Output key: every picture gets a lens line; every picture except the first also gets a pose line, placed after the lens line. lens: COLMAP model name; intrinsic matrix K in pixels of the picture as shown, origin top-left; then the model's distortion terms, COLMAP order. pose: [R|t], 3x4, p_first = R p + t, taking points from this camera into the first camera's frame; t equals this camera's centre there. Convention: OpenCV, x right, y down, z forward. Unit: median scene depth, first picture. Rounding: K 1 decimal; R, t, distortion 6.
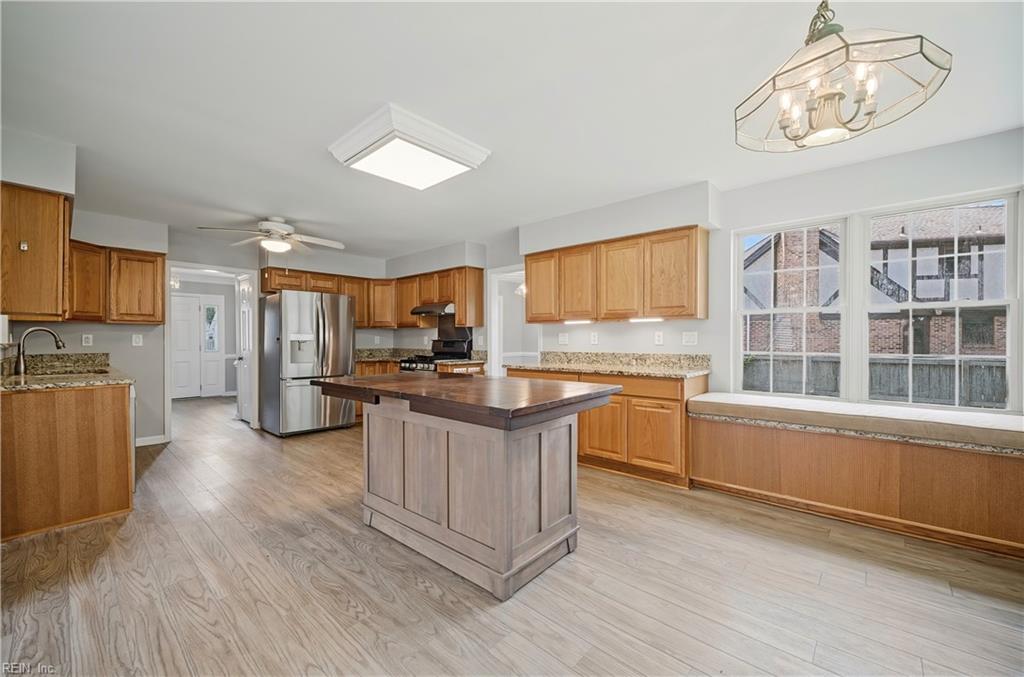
lens RADIAL K [[403.4, 0, 514.0], [0, 403.4, 341.0], [0, 0, 1]] dist [-0.001585, -0.001102]
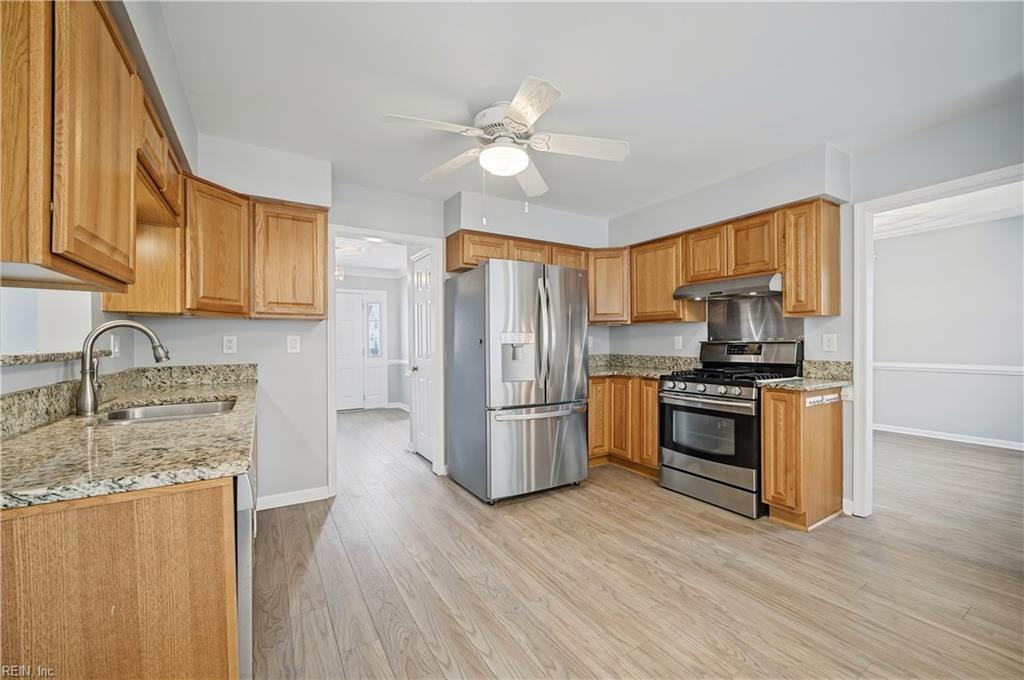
lens RADIAL K [[403.4, 0, 511.3], [0, 403.4, 342.0], [0, 0, 1]] dist [-0.001585, -0.001102]
pose [[0.956759, -0.005062, -0.290838, -0.362747], [0.004459, 0.999986, -0.002736, -0.002052], [0.290847, 0.001321, 0.956769, 0.426340]]
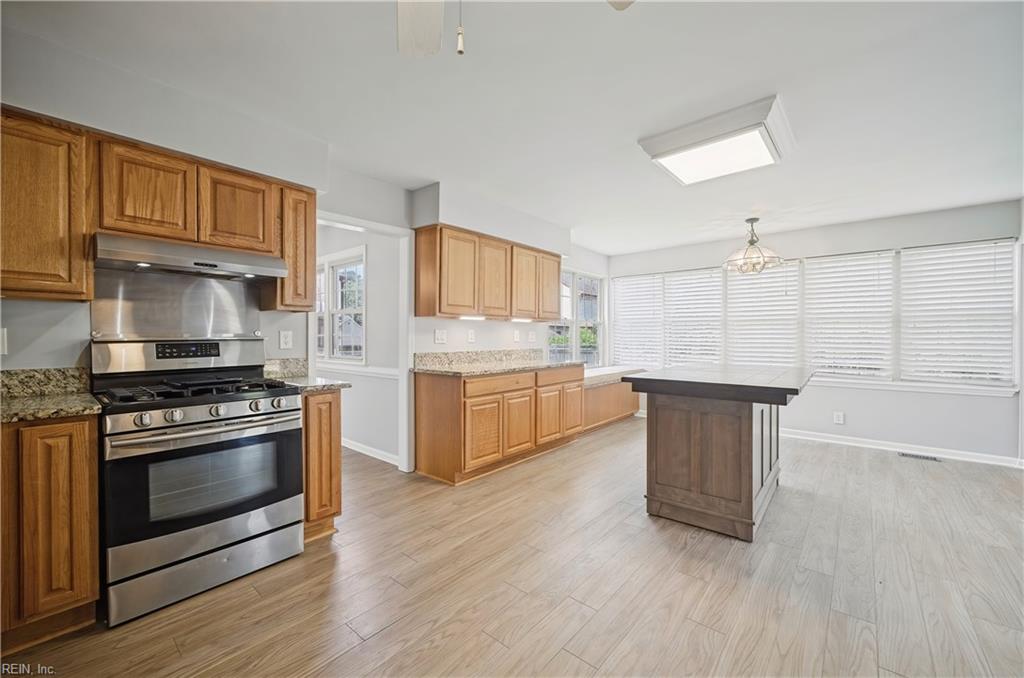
lens RADIAL K [[403.4, 0, 514.2], [0, 403.4, 340.7], [0, 0, 1]] dist [-0.001585, -0.001102]
pose [[-0.014553, -0.008289, 0.999860, -0.655946], [0.004981, 0.999953, 0.008362, -0.002645], [-0.999882, 0.005102, -0.014511, 0.805288]]
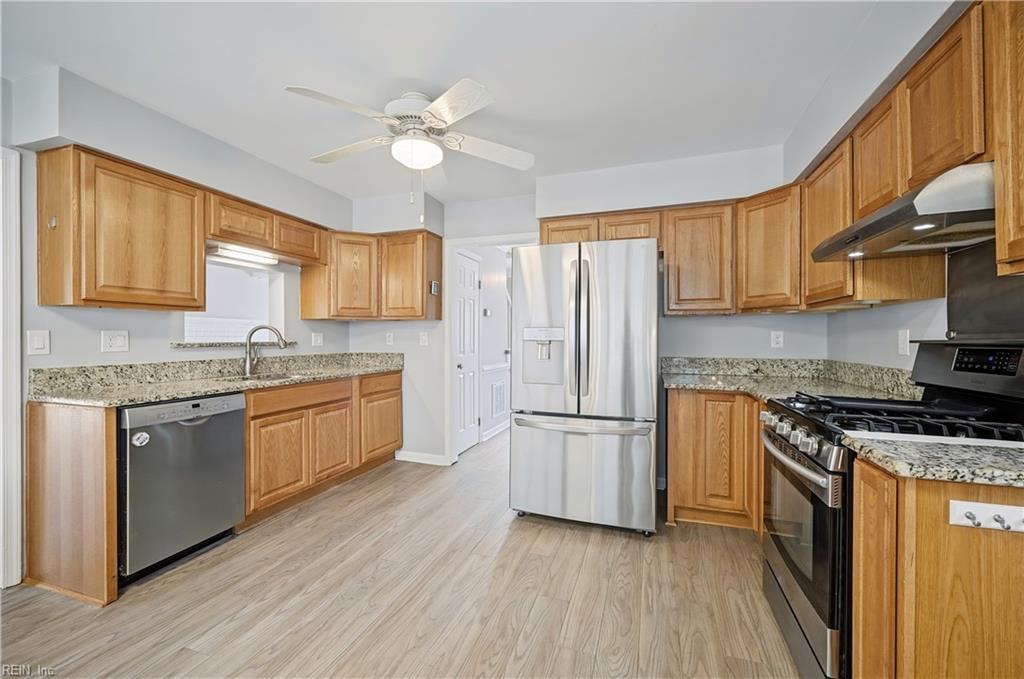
lens RADIAL K [[403.4, 0, 517.0], [0, 403.4, 334.5], [0, 0, 1]] dist [-0.001585, -0.001102]
pose [[0.393954, -0.006707, -0.919106, -0.063263], [-0.003445, 0.999956, -0.008773, -0.004314], [0.919124, 0.006623, 0.393914, 0.765590]]
